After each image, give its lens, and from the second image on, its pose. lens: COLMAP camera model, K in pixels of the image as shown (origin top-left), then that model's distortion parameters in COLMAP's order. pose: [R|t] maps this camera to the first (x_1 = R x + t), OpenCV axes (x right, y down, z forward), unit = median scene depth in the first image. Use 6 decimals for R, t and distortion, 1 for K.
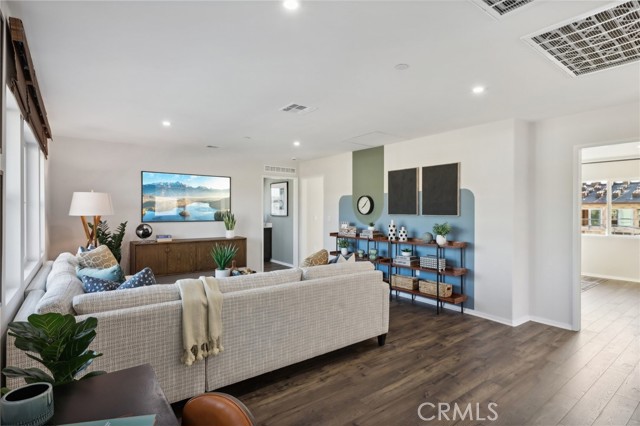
lens RADIAL K [[325.6, 0, 319.1], [0, 325.6, 210.4], [0, 0, 1]] dist [0.014005, -0.000640]
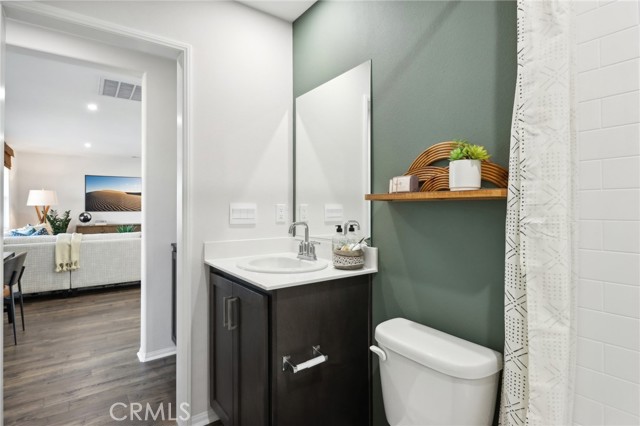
lens RADIAL K [[325.6, 0, 319.1], [0, 325.6, 210.4], [0, 0, 1]] dist [0.014005, -0.000640]
pose [[0.999884, -0.001141, -0.015194, 0.888128], [0.001172, 0.999997, 0.002025, 0.053783], [0.015192, -0.002043, 0.999883, -0.728542]]
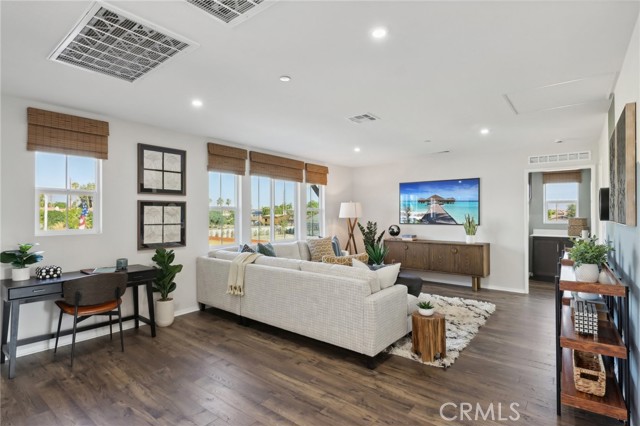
lens RADIAL K [[325.6, 0, 319.1], [0, 325.6, 210.4], [0, 0, 1]] dist [0.014005, -0.000640]
pose [[0.247933, -0.012592, -0.968695, 1.090439], [0.001146, 0.999919, -0.012705, 0.001656], [0.968777, 0.002040, 0.247927, 0.703961]]
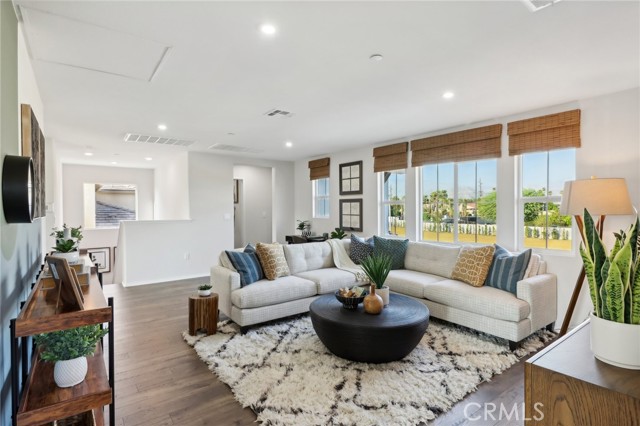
lens RADIAL K [[325.6, 0, 319.1], [0, 325.6, 210.4], [0, 0, 1]] dist [0.014005, -0.000640]
pose [[-0.999963, -0.000193, 0.008647, -0.270048], [-0.000129, 0.999973, 0.007332, -0.000394], [-0.008648, 0.007331, -0.999936, 2.488890]]
